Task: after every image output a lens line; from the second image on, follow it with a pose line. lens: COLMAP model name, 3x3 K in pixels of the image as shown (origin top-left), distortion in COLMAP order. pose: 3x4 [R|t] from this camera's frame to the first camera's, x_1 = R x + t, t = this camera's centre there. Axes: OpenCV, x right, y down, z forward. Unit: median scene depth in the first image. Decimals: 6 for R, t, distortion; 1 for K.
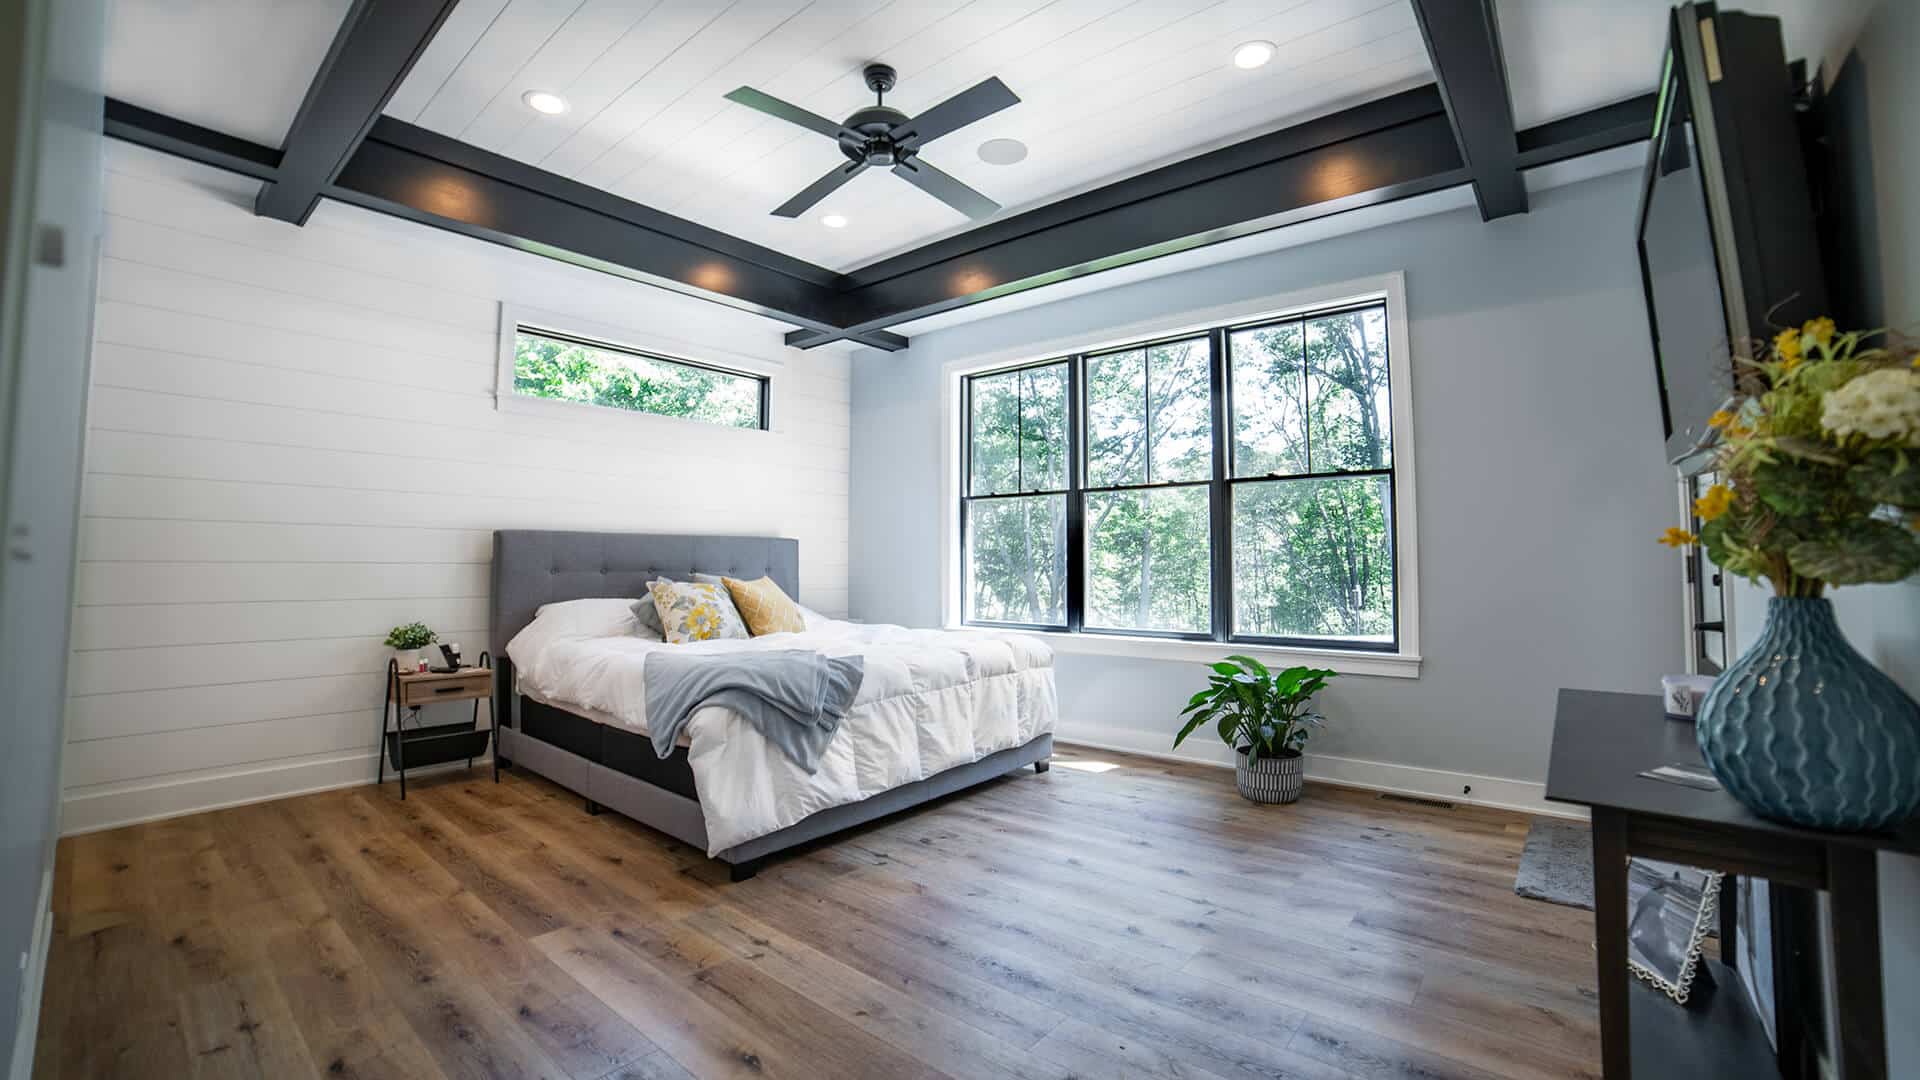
lens RADIAL K [[785.8, 0, 956.6], [0, 785.8, 486.1], [0, 0, 1]] dist [-0.098379, 0.031833]
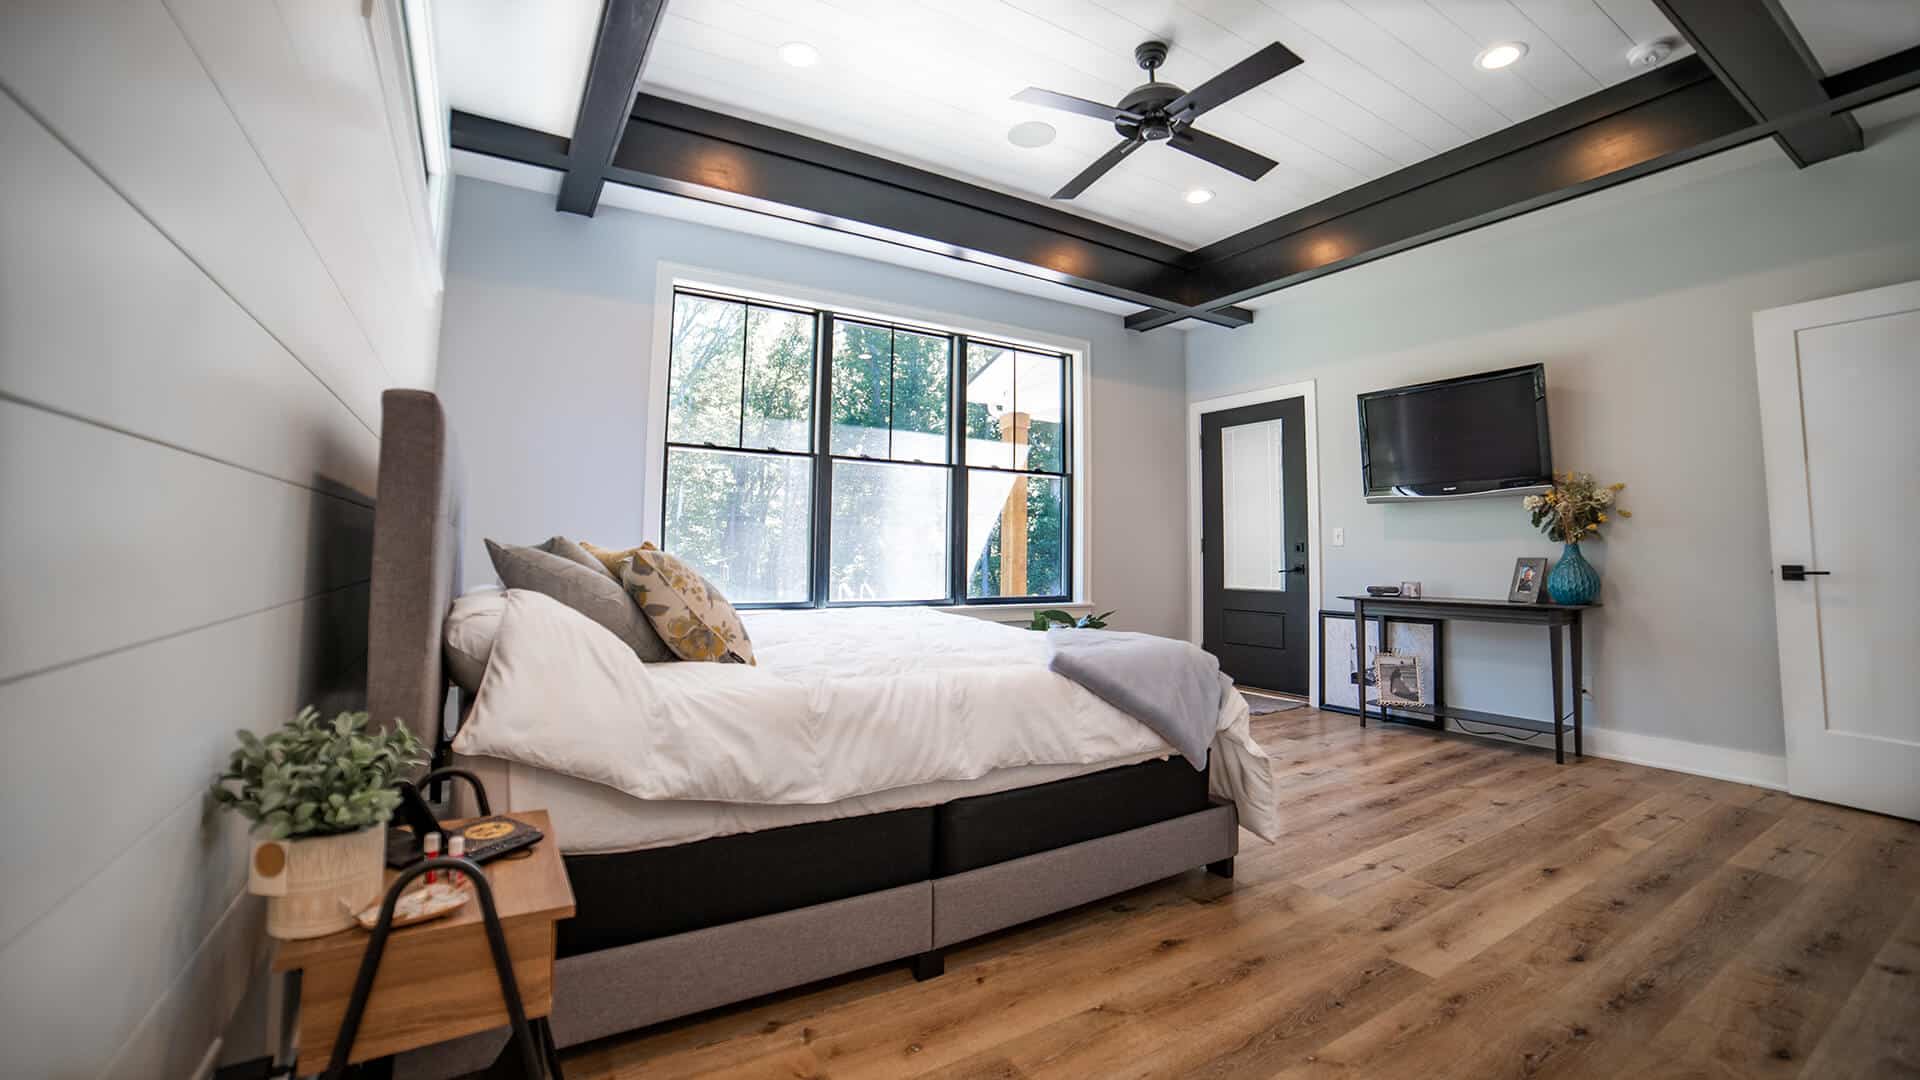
lens RADIAL K [[785.8, 0, 956.6], [0, 785.8, 486.1], [0, 0, 1]] dist [-0.098379, 0.031833]
pose [[0.309897, 0.084776, 0.946983, -1.372052], [-0.102987, 0.993149, -0.055207, 0.158545], [-0.945176, -0.080419, 0.316505, 1.142261]]
